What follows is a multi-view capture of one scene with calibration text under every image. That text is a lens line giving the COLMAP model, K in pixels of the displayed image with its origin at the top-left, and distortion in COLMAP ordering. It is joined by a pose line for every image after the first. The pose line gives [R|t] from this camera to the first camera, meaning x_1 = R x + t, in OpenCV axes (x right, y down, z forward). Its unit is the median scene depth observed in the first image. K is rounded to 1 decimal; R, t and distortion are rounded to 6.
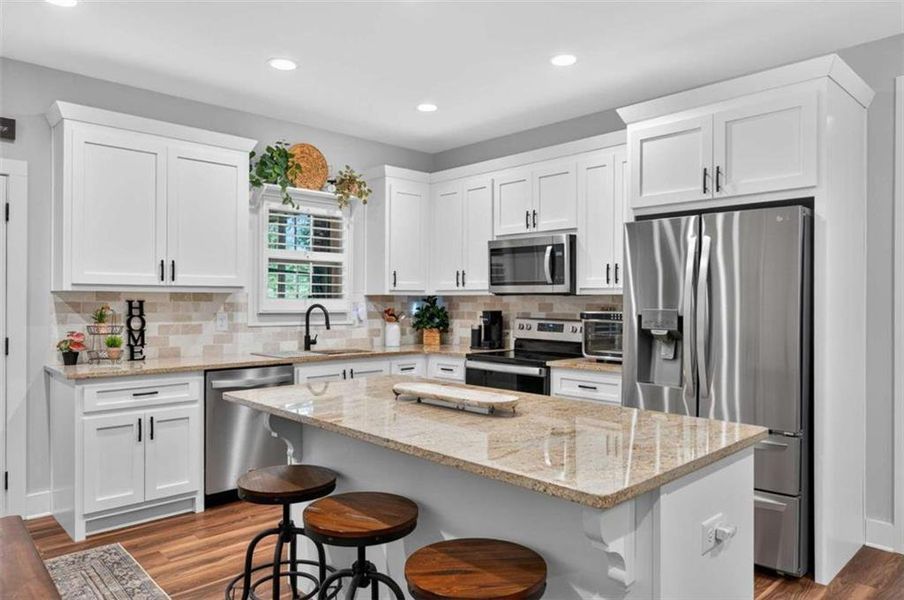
lens RADIAL K [[608.9, 0, 451.4], [0, 608.9, 300.4], [0, 0, 1]] dist [-0.010547, 0.011459]
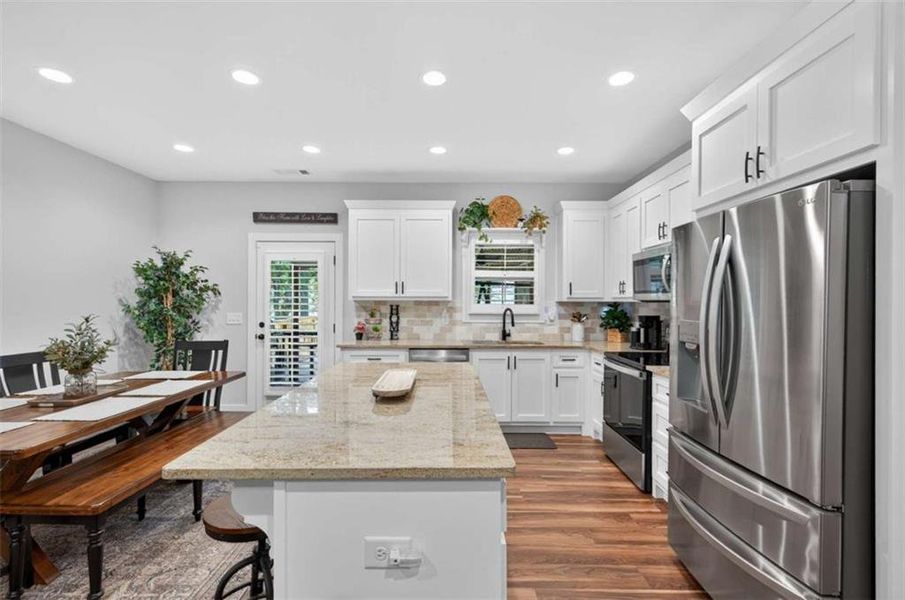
lens RADIAL K [[413.3, 0, 447.2], [0, 413.3, 301.6], [0, 0, 1]] dist [0.001184, -0.000635]
pose [[0.724707, 0.001610, -0.689055, 0.390668], [-0.001421, 0.999999, 0.000841, -0.011245], [0.689056, 0.000370, 0.724708, 0.239567]]
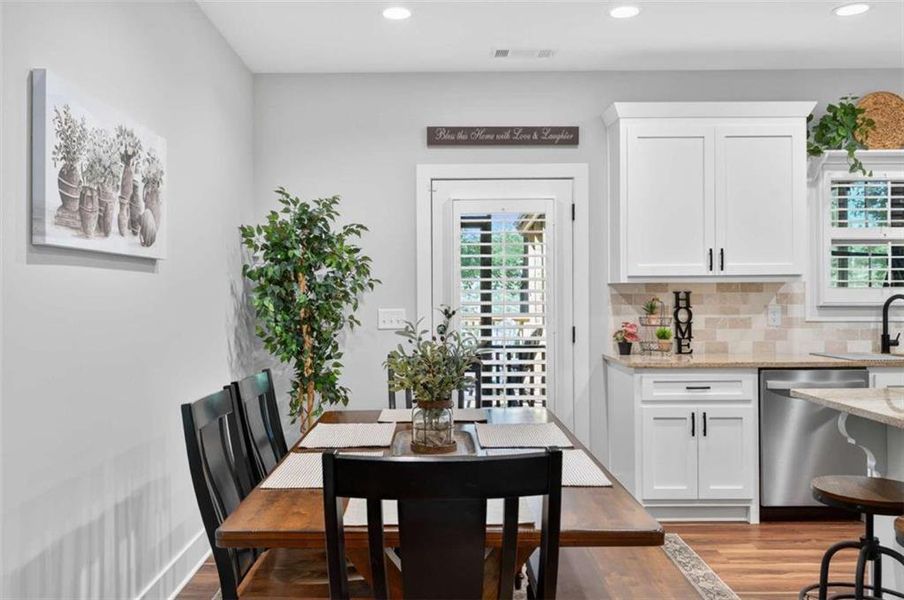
lens RADIAL K [[766.2, 0, 422.8], [0, 766.2, 292.8], [0, 0, 1]] dist [0.014502, -0.012803]
pose [[0.723435, -0.007858, -0.690348, 0.021492], [0.009079, 0.999957, -0.001868, 0.000359], [0.690333, -0.004917, 0.723475, -0.158647]]
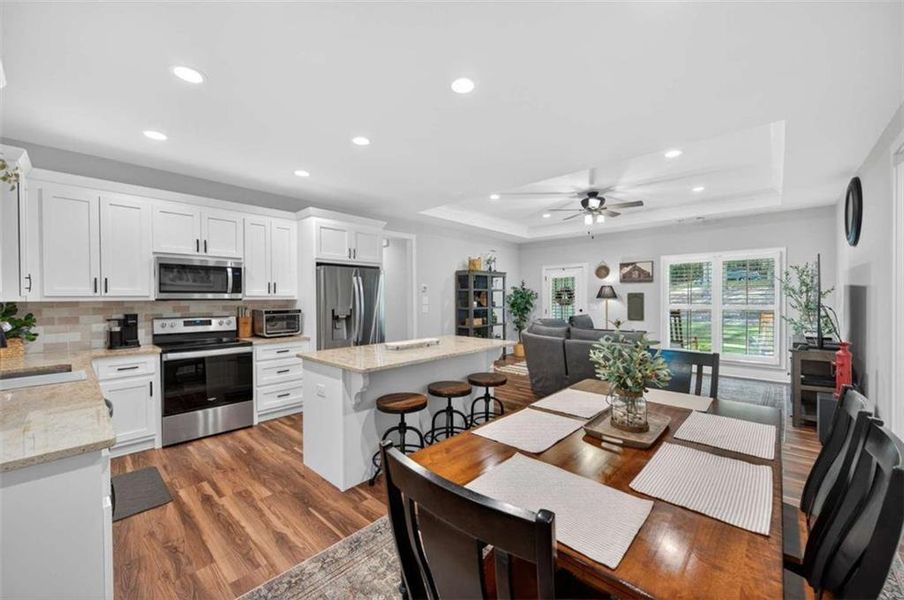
lens RADIAL K [[353.0, 0, 451.0], [0, 353.0, 302.2], [0, 0, 1]] dist [0.007676, -0.003204]
pose [[-0.068449, -0.015570, 0.997533, -0.790253], [0.004411, 0.999864, 0.015909, -0.016640], [-0.997645, 0.005489, -0.068371, 0.532954]]
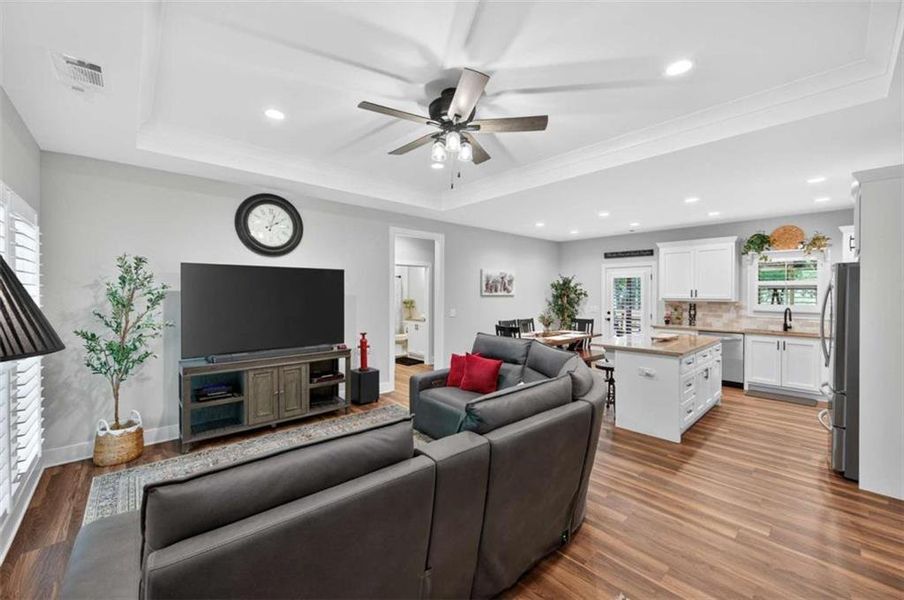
lens RADIAL K [[353.0, 0, 449.3], [0, 353.0, 292.7], [0, 0, 1]] dist [0.007676, -0.003204]
pose [[-0.027037, -0.003166, -0.999629, 1.093695], [-0.001988, 0.999993, -0.003114, -0.042102], [0.999632, 0.001903, -0.027043, -0.066115]]
